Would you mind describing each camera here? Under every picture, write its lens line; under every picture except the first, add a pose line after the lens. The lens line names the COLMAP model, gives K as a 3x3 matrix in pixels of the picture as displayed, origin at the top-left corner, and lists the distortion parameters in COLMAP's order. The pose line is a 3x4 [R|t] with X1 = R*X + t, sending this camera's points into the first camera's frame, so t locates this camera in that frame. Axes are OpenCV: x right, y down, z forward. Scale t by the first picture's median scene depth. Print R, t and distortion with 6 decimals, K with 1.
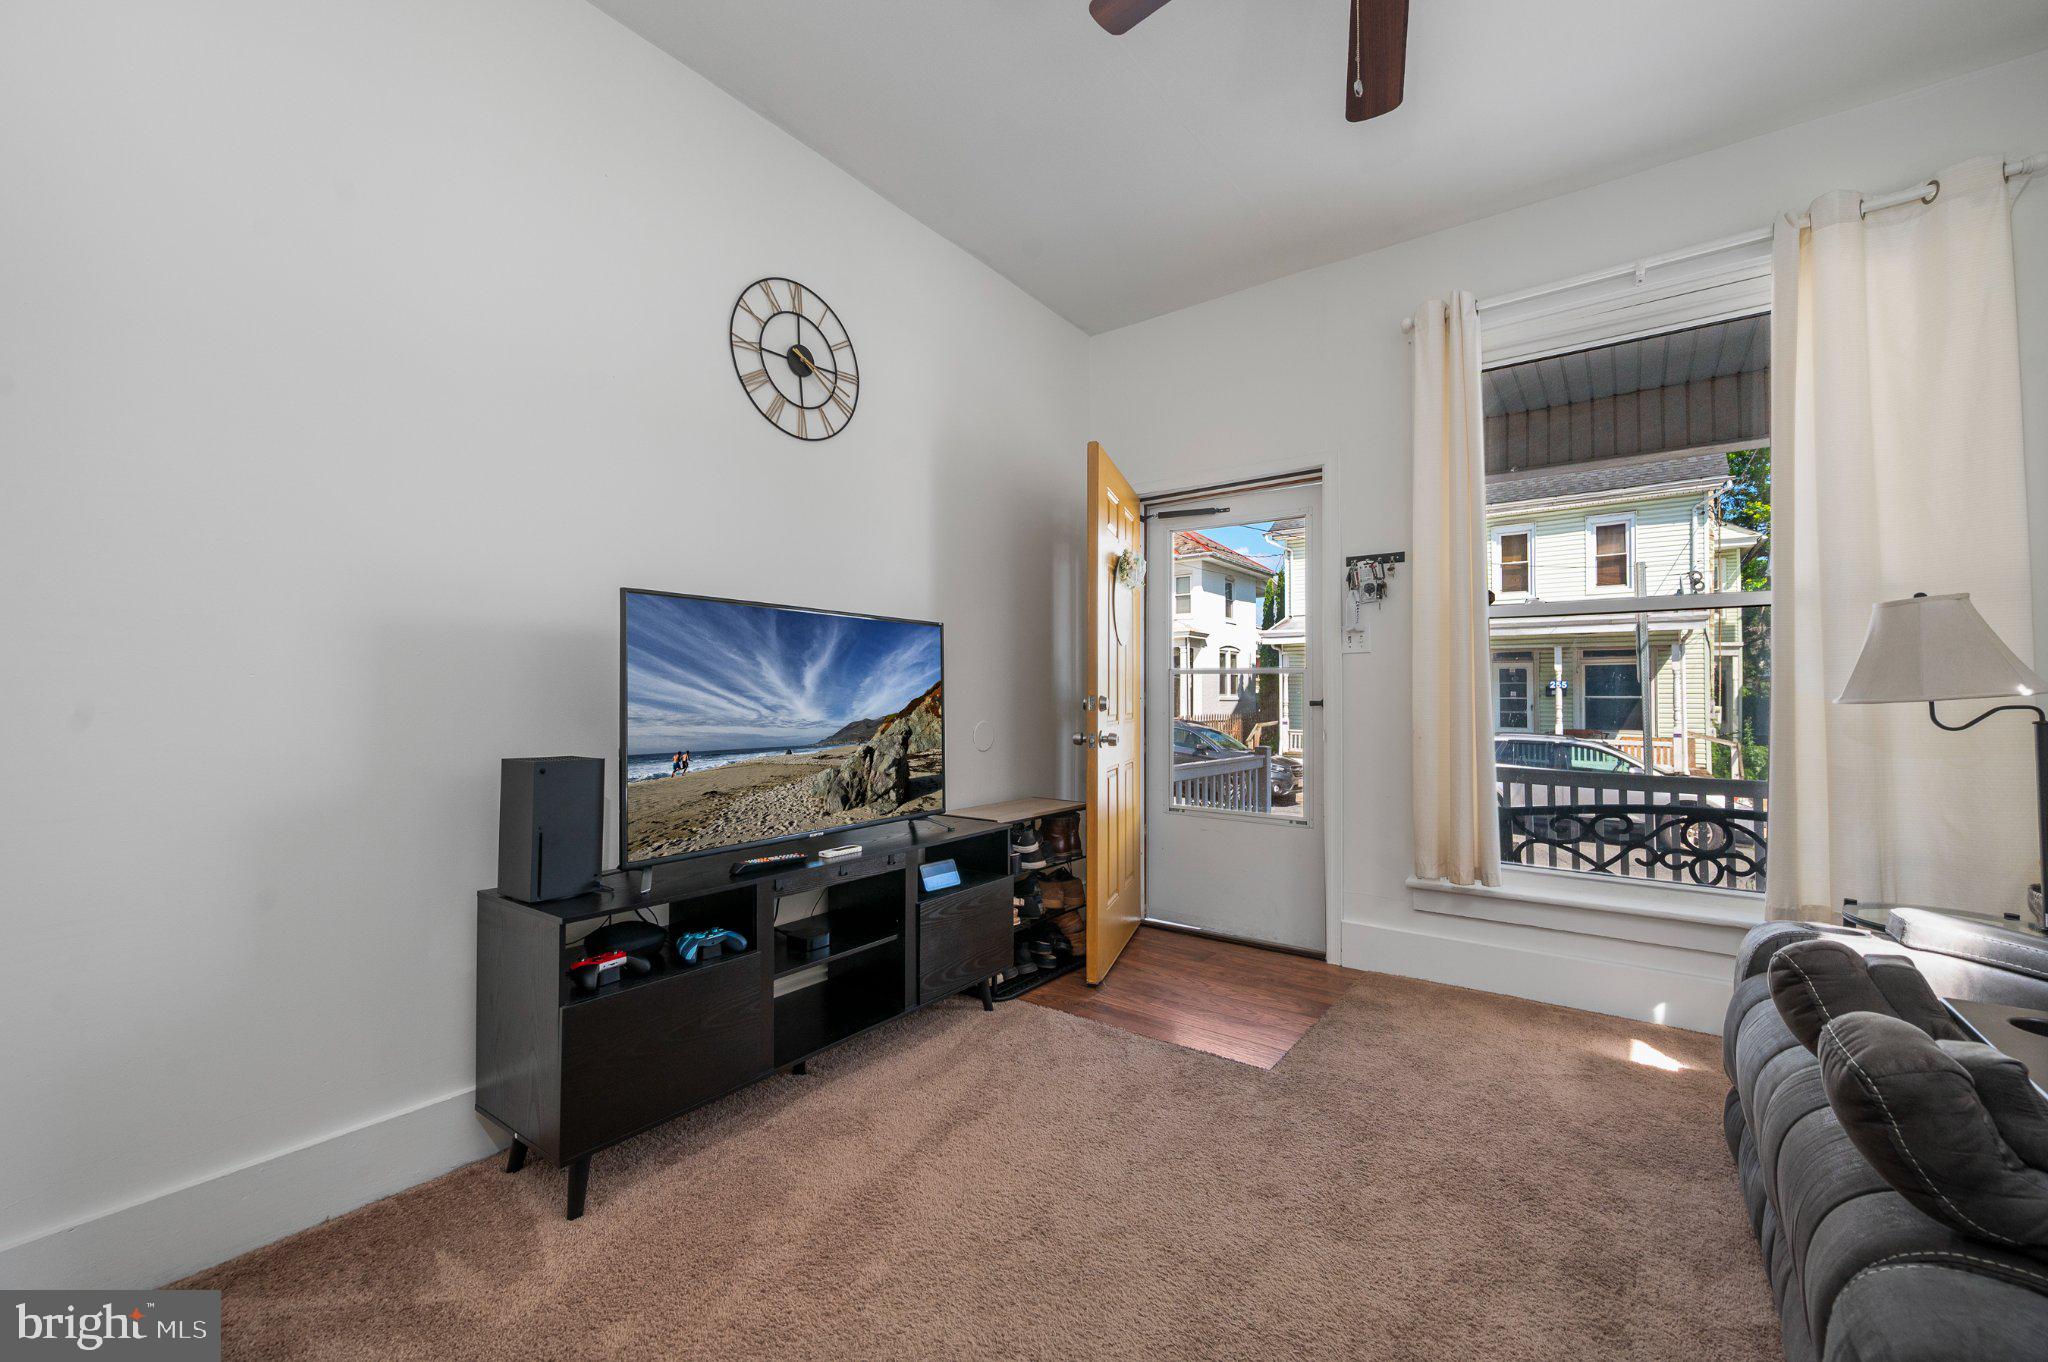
lens RADIAL K [[820.4, 0, 1018.4], [0, 820.4, 675.0], [0, 0, 1]] dist [0.003708, 0.000142]
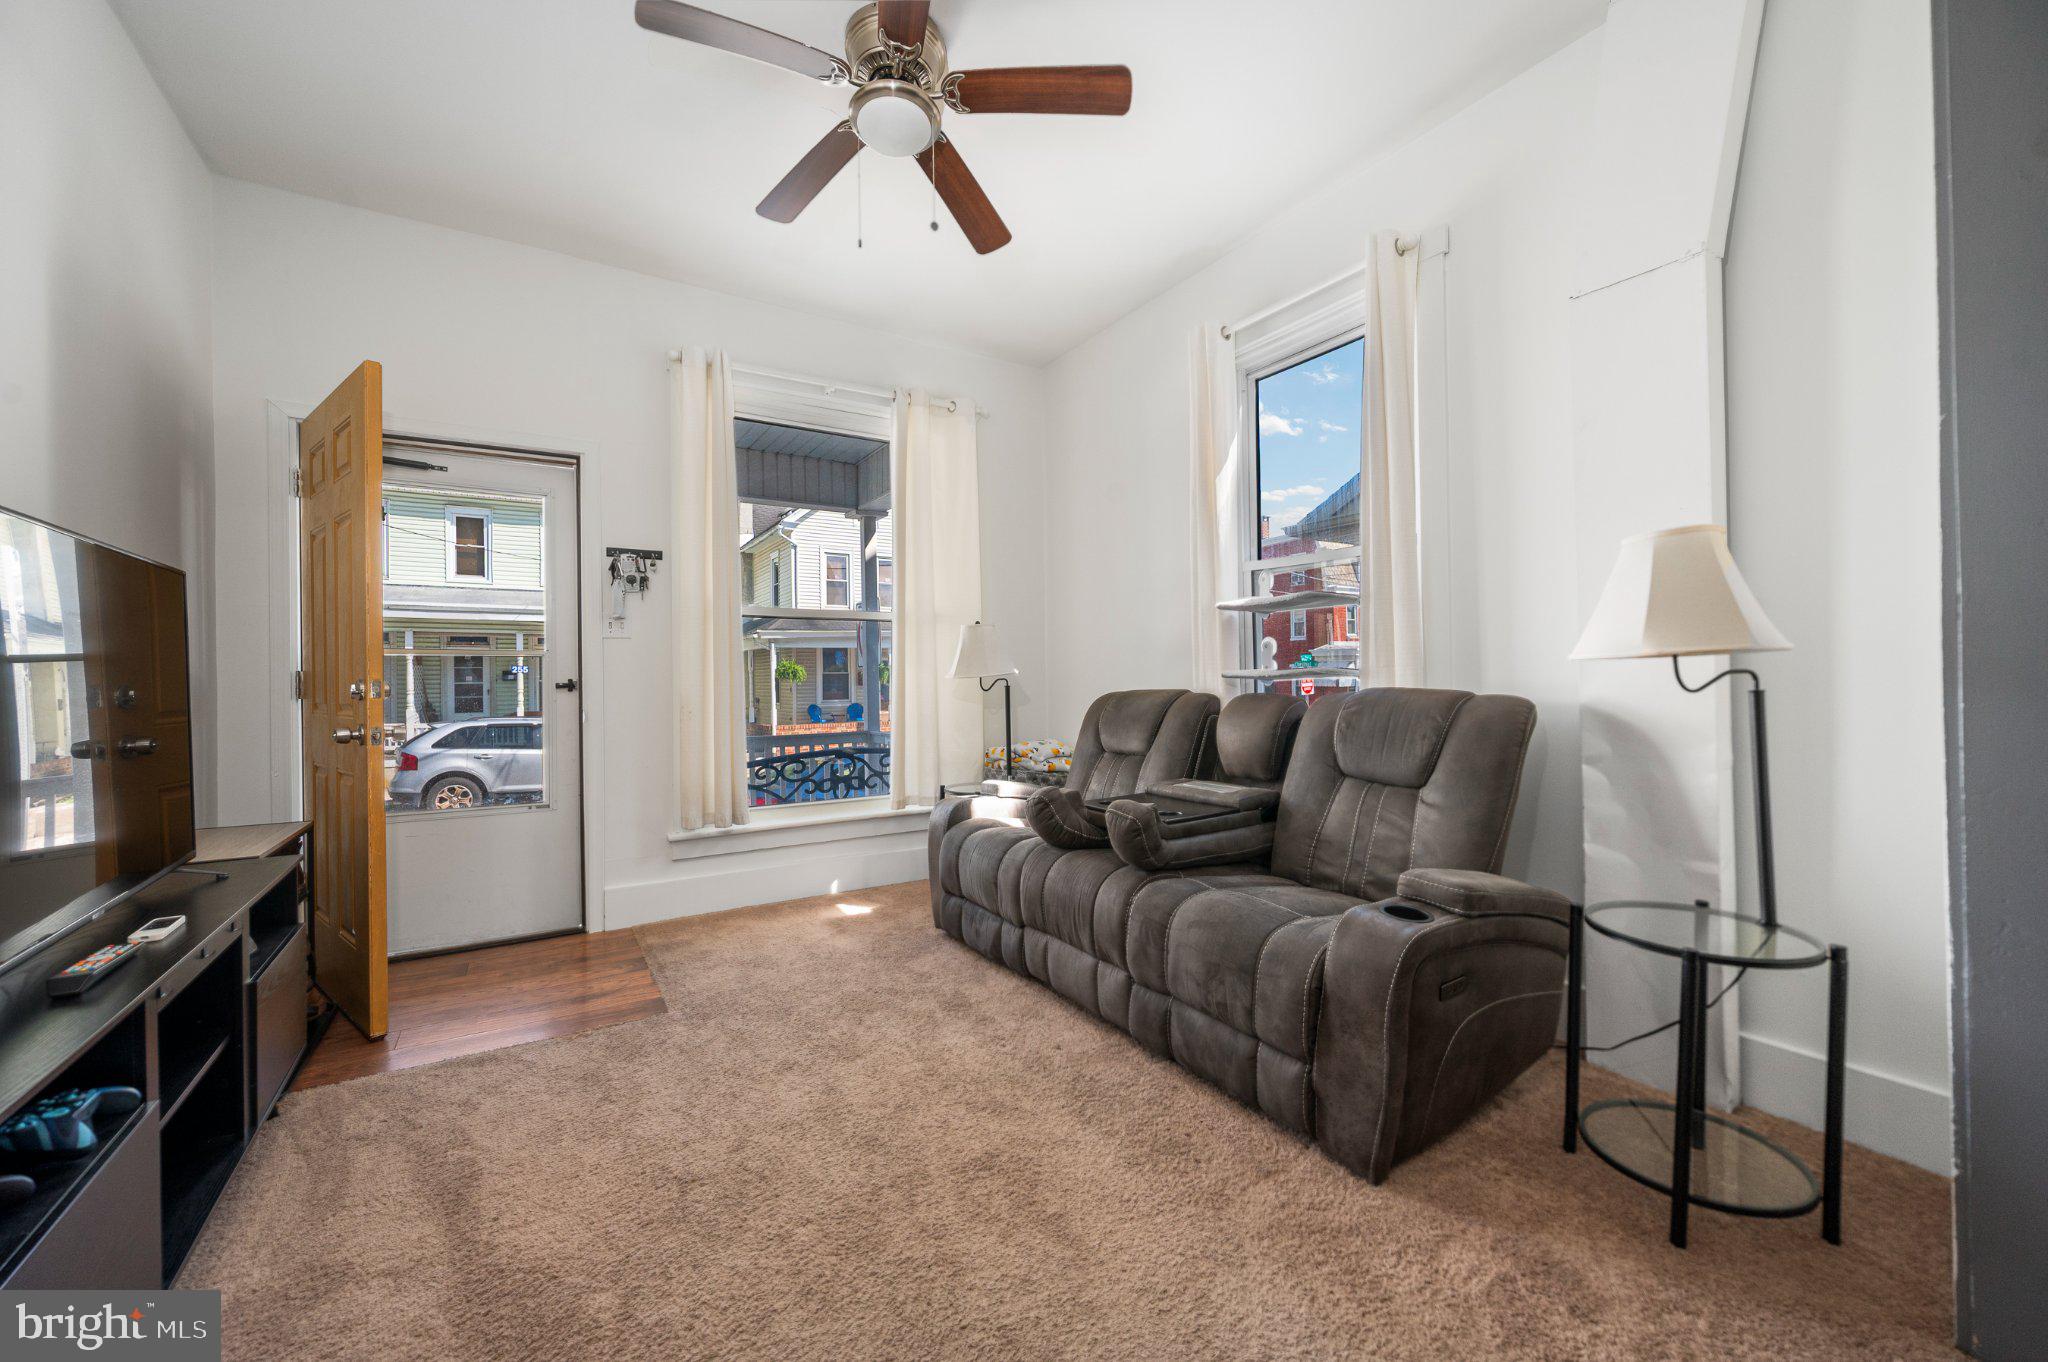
lens RADIAL K [[820.4, 0, 1020.5], [0, 820.4, 679.8], [0, 0, 1]] dist [0.003708, 0.000142]
pose [[0.362801, -0.008281, 0.931830, -0.411449], [-0.014250, 0.999794, 0.014434, 0.004700], [-0.931757, -0.018515, 0.362609, 0.118185]]
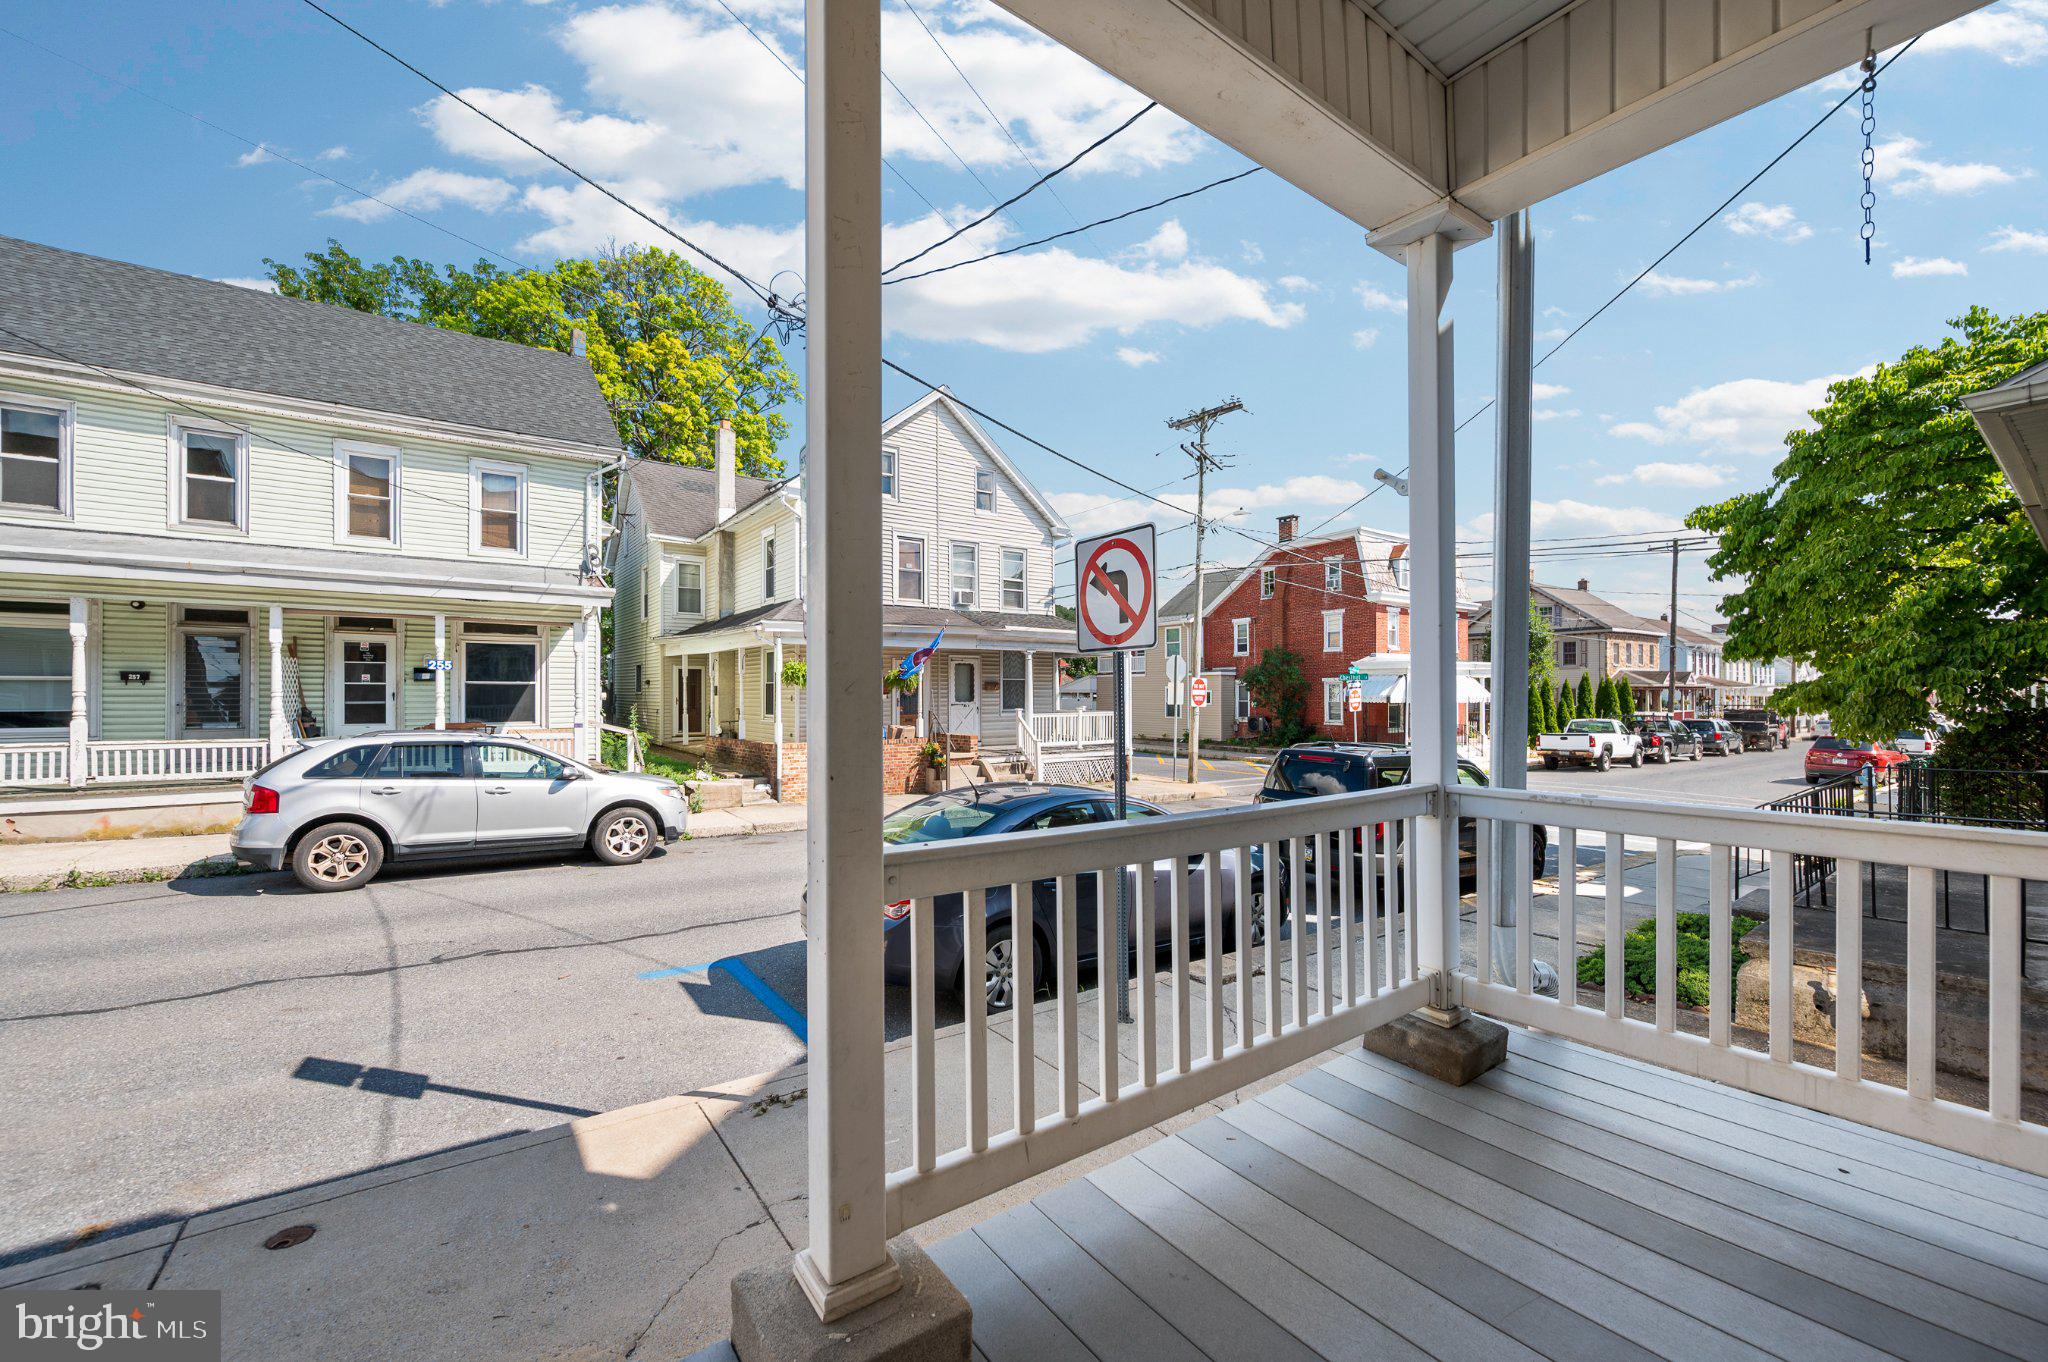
lens RADIAL K [[820.4, 0, 1012.3], [0, 820.4, 696.2], [0, 0, 1]] dist [0.003708, 0.000142]
pose [[0.293158, -0.004885, 0.956051, 0.394072], [-0.026584, 0.999559, 0.013259, 0.077965], [-0.955694, -0.029303, 0.292899, 1.260794]]
